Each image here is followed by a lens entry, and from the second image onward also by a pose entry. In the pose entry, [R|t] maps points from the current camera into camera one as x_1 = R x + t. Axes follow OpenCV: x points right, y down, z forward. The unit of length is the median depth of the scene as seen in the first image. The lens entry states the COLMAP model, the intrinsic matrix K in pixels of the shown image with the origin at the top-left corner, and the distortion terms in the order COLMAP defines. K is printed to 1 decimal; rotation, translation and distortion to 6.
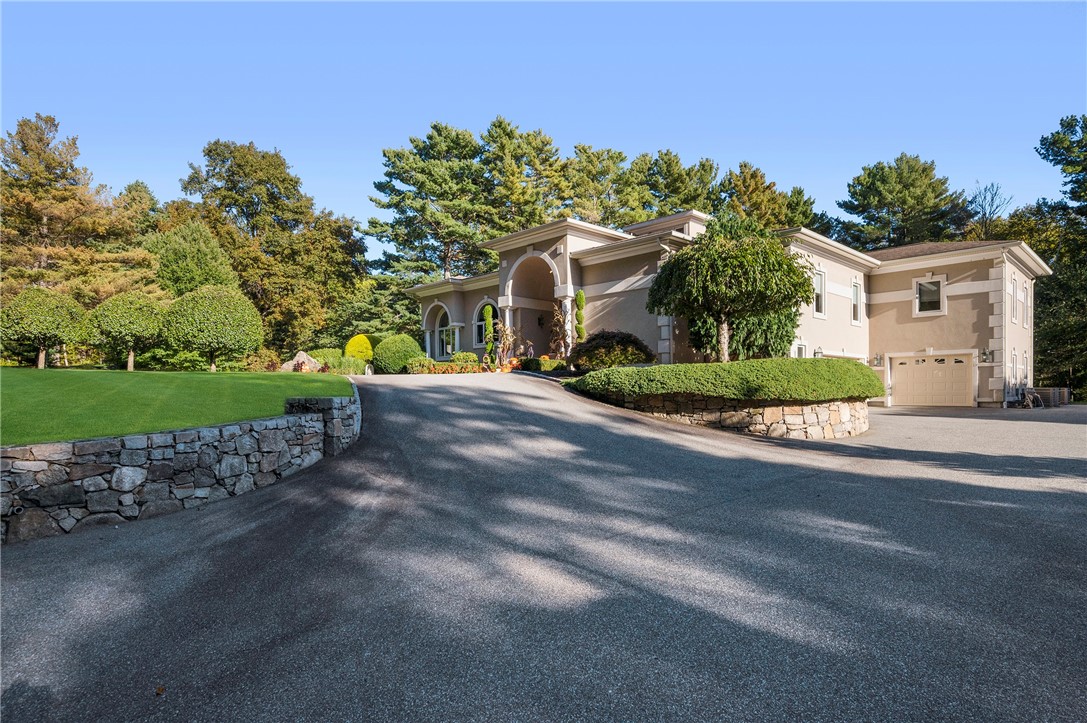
lens RADIAL K [[590.5, 0, 539.6], [0, 590.5, 371.2], [0, 0, 1]] dist [-0.004708, 0.000107]
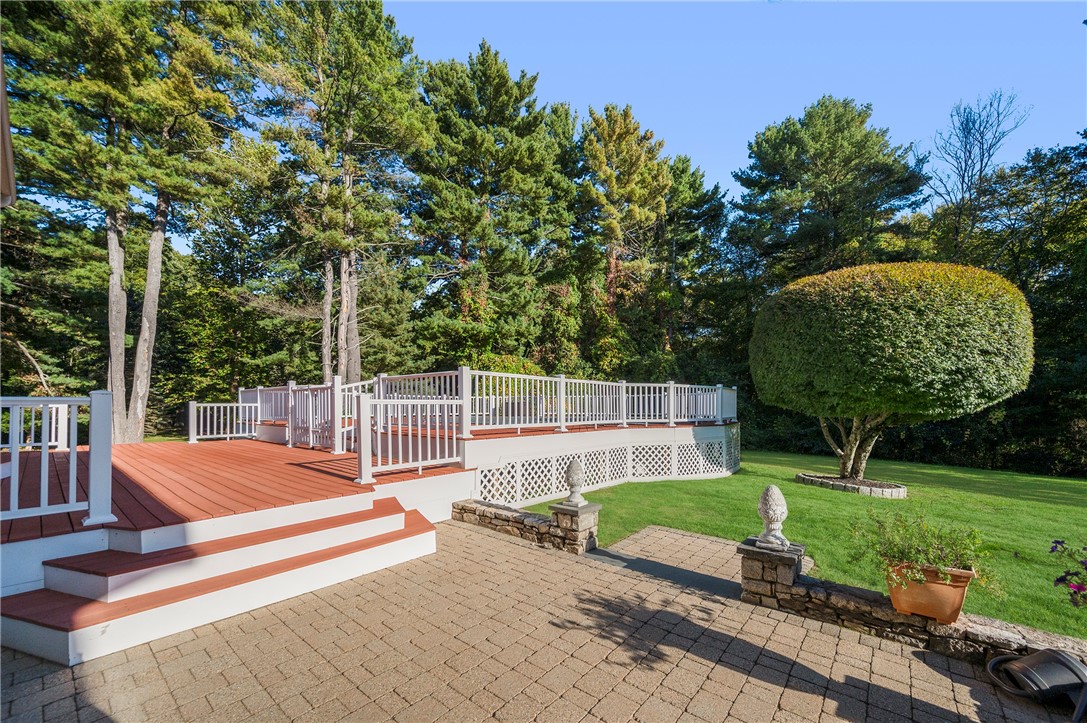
lens RADIAL K [[423.9, 0, 540.5], [0, 423.9, 369.4], [0, 0, 1]] dist [-0.008784, 0.000091]
pose [[0.992680, 0.014444, 0.119904, 0.255686], [-0.006968, 0.998018, -0.062539, -0.004790], [-0.120570, 0.061245, 0.990814, 0.652230]]
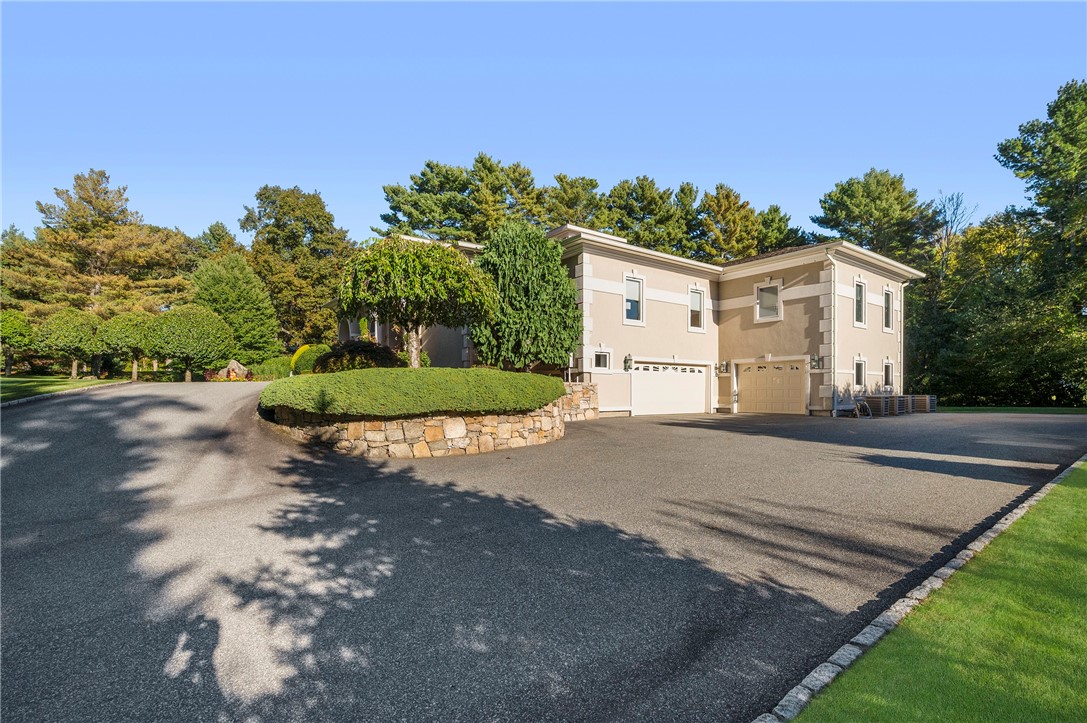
lens RADIAL K [[495.0, 0, 543.0], [0, 495.0, 379.1], [0, 0, 1]] dist [-0.003950, -0.001028]
pose [[0.992898, 0.000337, -0.118965, 0.160643], [0.000883, 0.999948, 0.010203, -0.002833], [0.118962, -0.010235, 0.992846, 0.056376]]
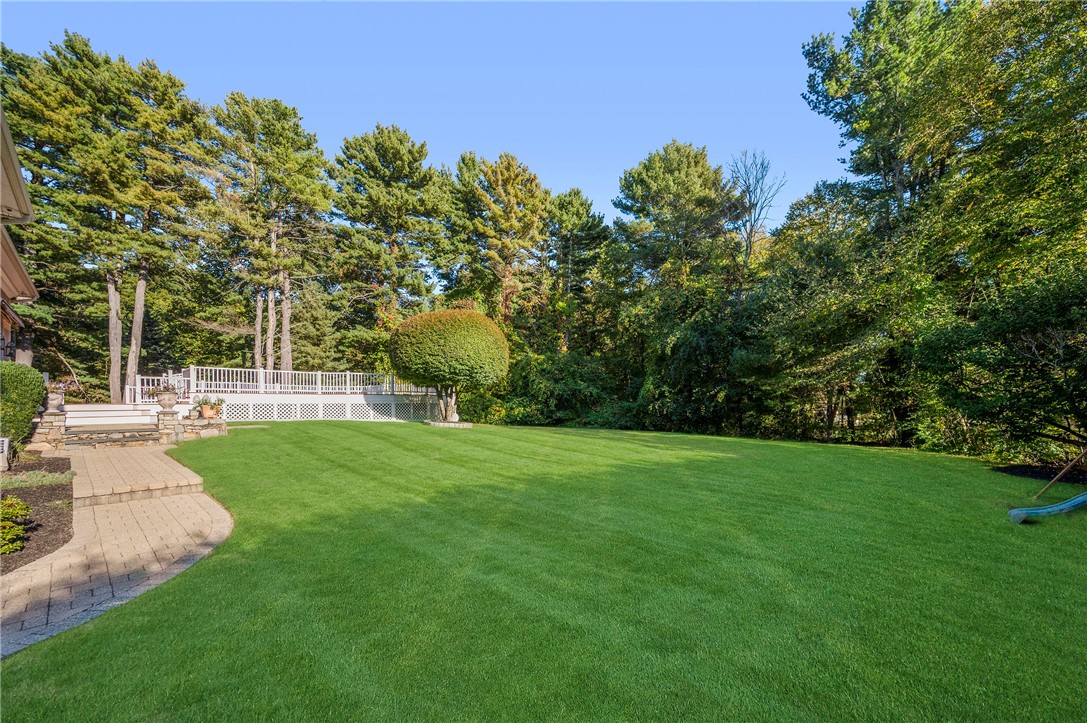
lens RADIAL K [[423.9, 0, 545.8], [0, 423.9, 368.8], [0, 0, 1]] dist [-0.008784, 0.000091]
pose [[0.998387, 0.001272, 0.056752, 0.462511], [0.002089, 0.998248, -0.059133, 0.005217], [-0.056728, 0.059156, 0.996636, 0.477428]]
